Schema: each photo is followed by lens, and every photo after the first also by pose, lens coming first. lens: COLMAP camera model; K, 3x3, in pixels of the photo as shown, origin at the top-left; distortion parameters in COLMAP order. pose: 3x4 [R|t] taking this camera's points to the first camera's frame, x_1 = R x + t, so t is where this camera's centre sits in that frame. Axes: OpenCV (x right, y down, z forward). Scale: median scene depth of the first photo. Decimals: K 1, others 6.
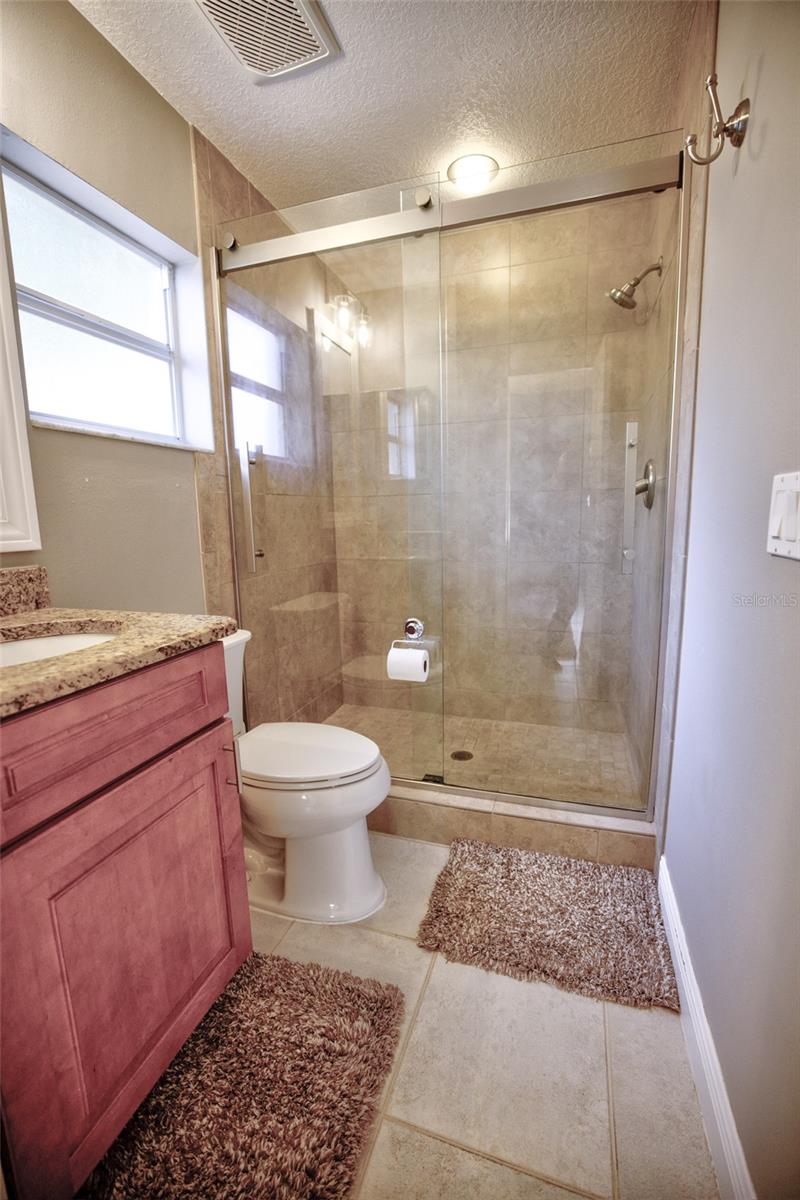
lens RADIAL K [[512.4, 0, 391.5], [0, 512.4, 602.0], [0, 0, 1]] dist [-0.029433, 0.007508]
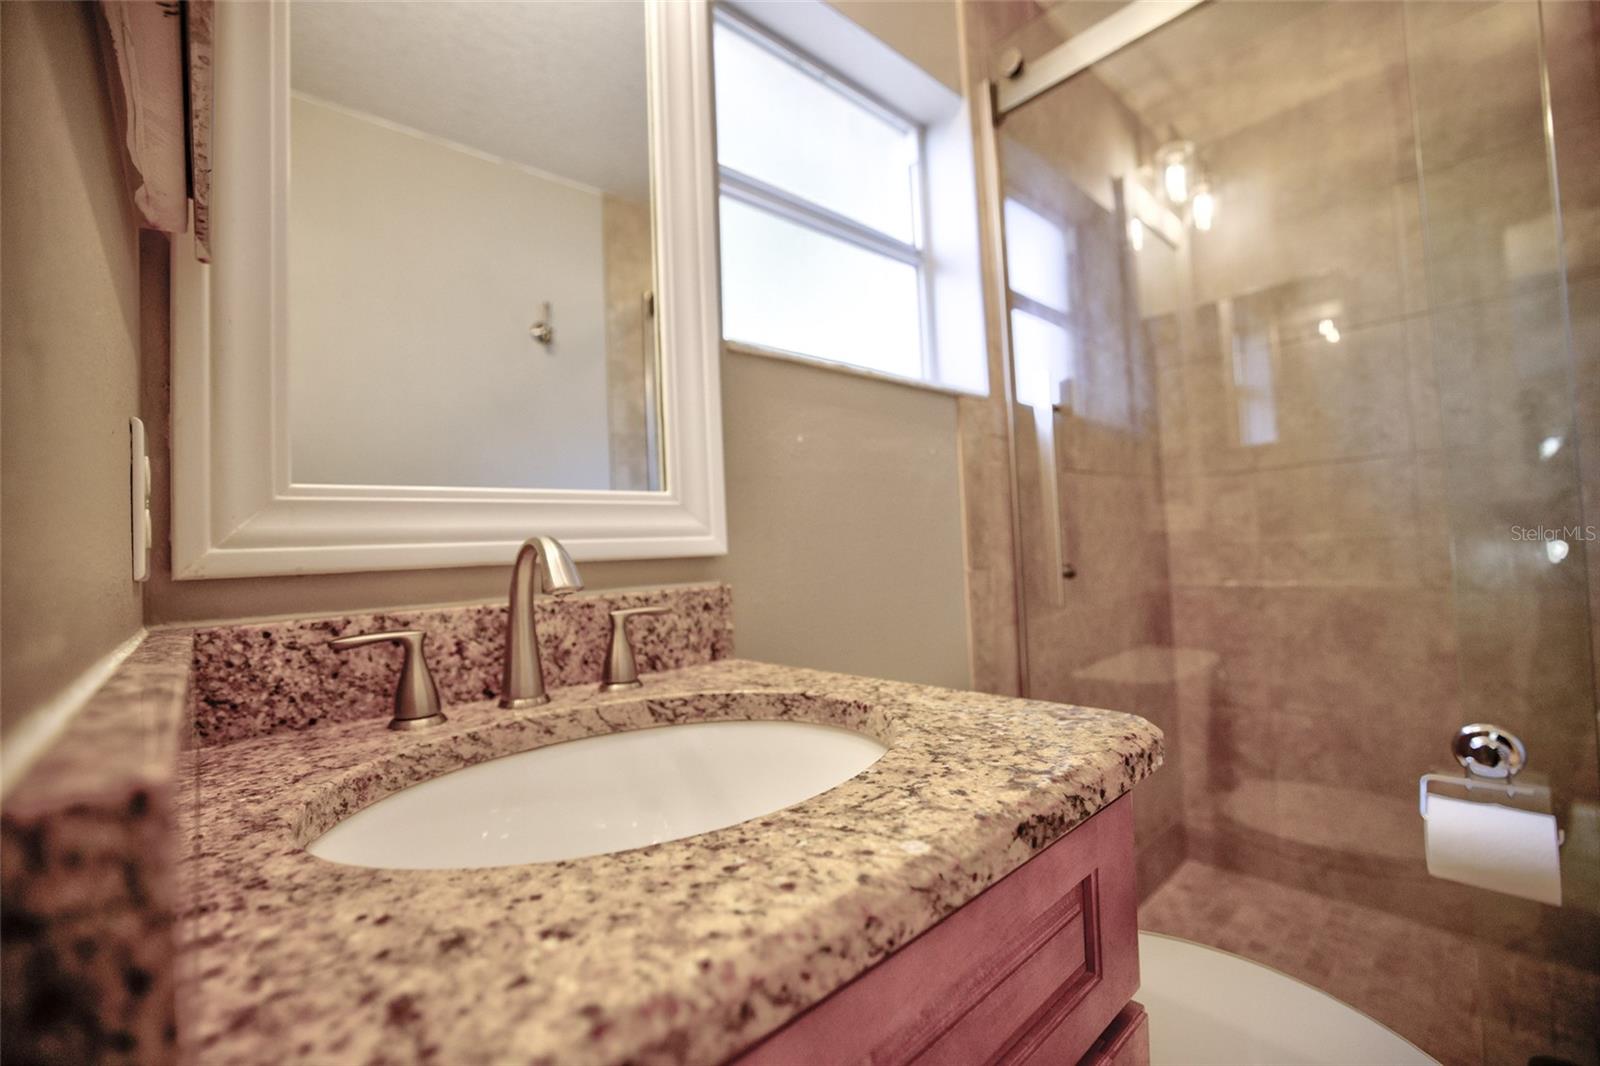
lens RADIAL K [[683.2, 0, 797.9], [0, 683.2, 530.2], [0, 0, 1]] dist [-0.029433, 0.007508]
pose [[0.876331, -0.034763, -0.480454, -0.177441], [-0.050211, 0.985368, -0.162879, -0.006847], [0.479086, 0.166860, 0.861762, 0.262270]]
